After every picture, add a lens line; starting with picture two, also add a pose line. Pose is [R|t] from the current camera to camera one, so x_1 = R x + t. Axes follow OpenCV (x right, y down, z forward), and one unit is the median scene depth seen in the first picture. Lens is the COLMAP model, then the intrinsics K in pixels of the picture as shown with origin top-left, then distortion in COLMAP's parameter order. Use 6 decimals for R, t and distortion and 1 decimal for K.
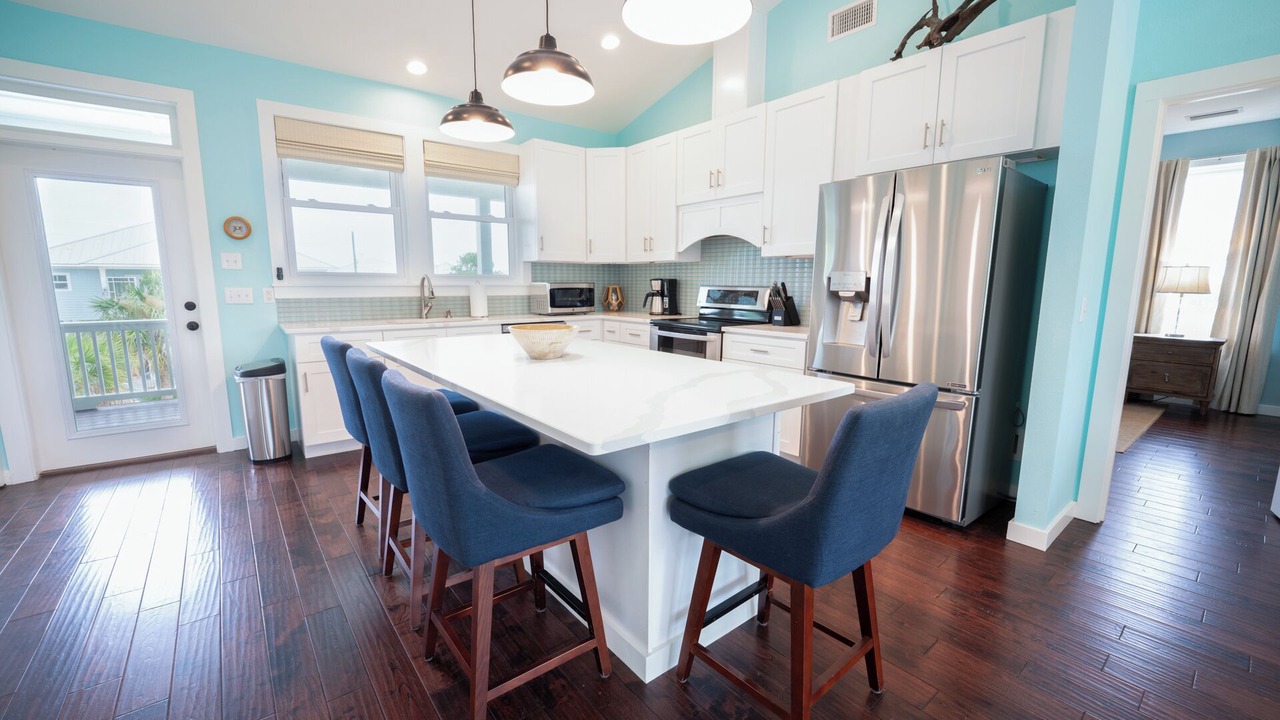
lens RADIAL K [[517.0, 0, 637.4], [0, 517.0, 366.9], [0, 0, 1]] dist [-0.012779, 0.000632]
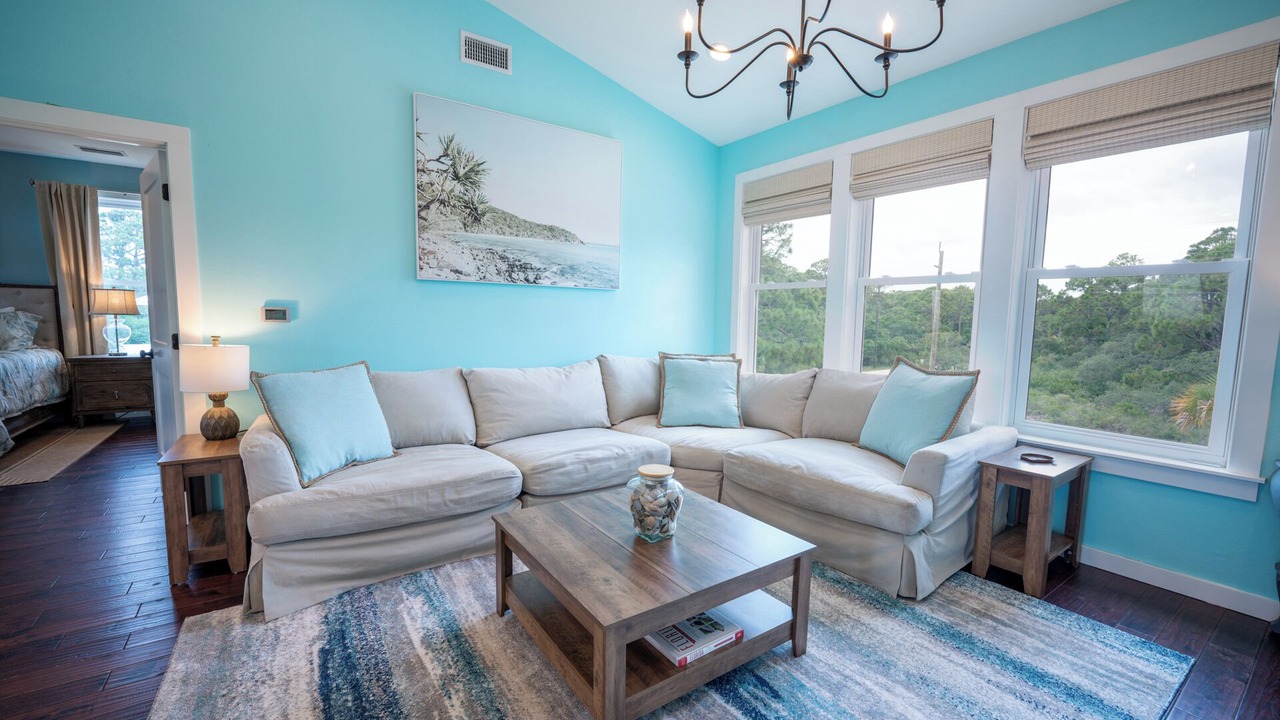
lens RADIAL K [[517.0, 0, 634.7], [0, 517.0, 363.7], [0, 0, 1]] dist [-0.012779, 0.000632]
pose [[0.070555, -0.096728, 0.992807, 0.092926], [0.144958, 0.985716, 0.085735, 0.025190], [-0.986919, 0.137867, 0.083569, -0.164327]]
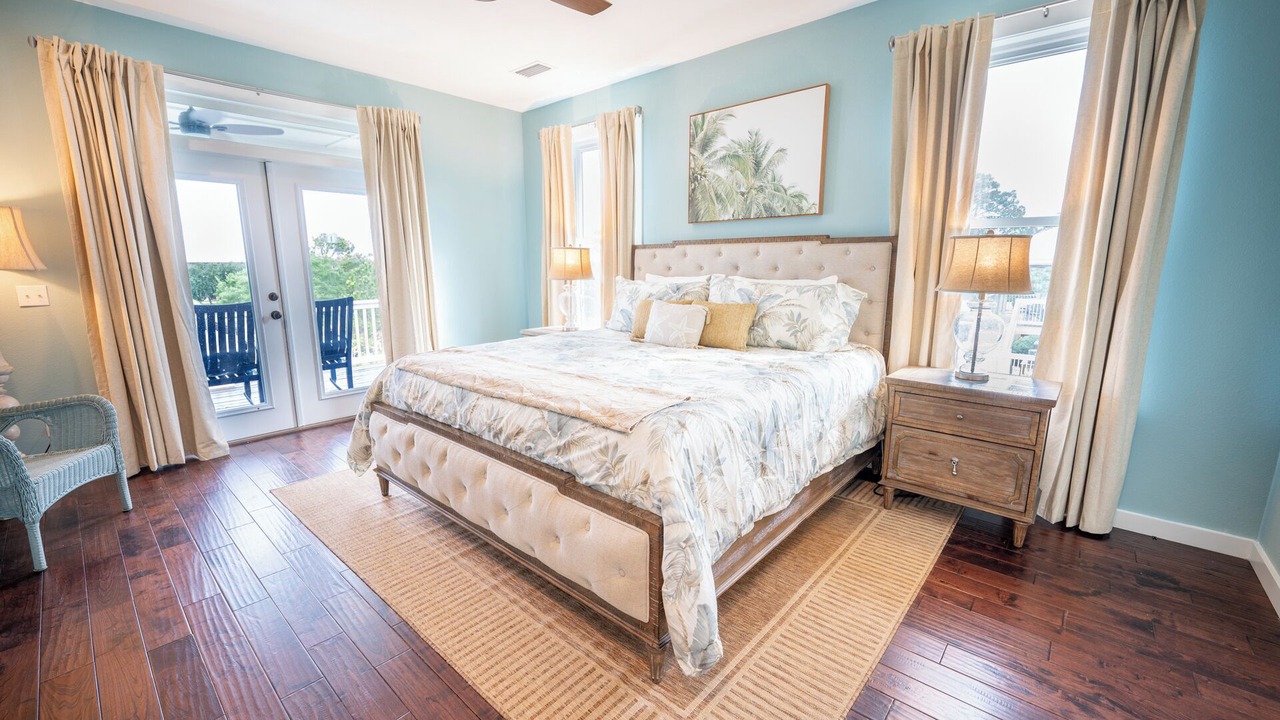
lens RADIAL K [[517.0, 0, 639.9], [0, 517.0, 366.7], [0, 0, 1]] dist [-0.012779, 0.000632]
pose [[0.985136, -0.041610, 0.166661, 0.766223], [0.035788, 0.998645, 0.037786, -0.120032], [-0.168007, -0.031260, 0.985290, 0.658103]]
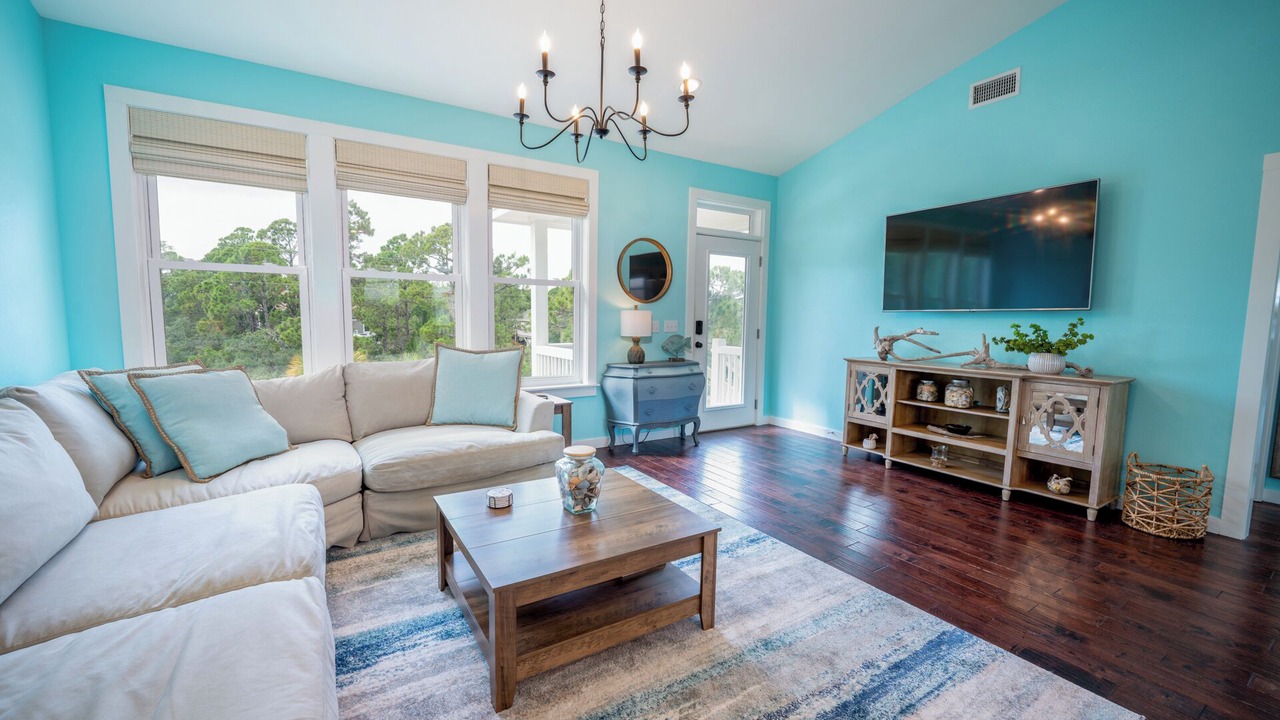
lens RADIAL K [[517.0, 0, 639.9], [0, 517.0, 364.3], [0, 0, 1]] dist [-0.012779, 0.000632]
pose [[-0.993943, -0.028537, 0.106128, 0.410287], [-0.000544, 0.966965, 0.254908, -0.049770], [-0.109896, 0.253306, -0.961124, 0.308983]]
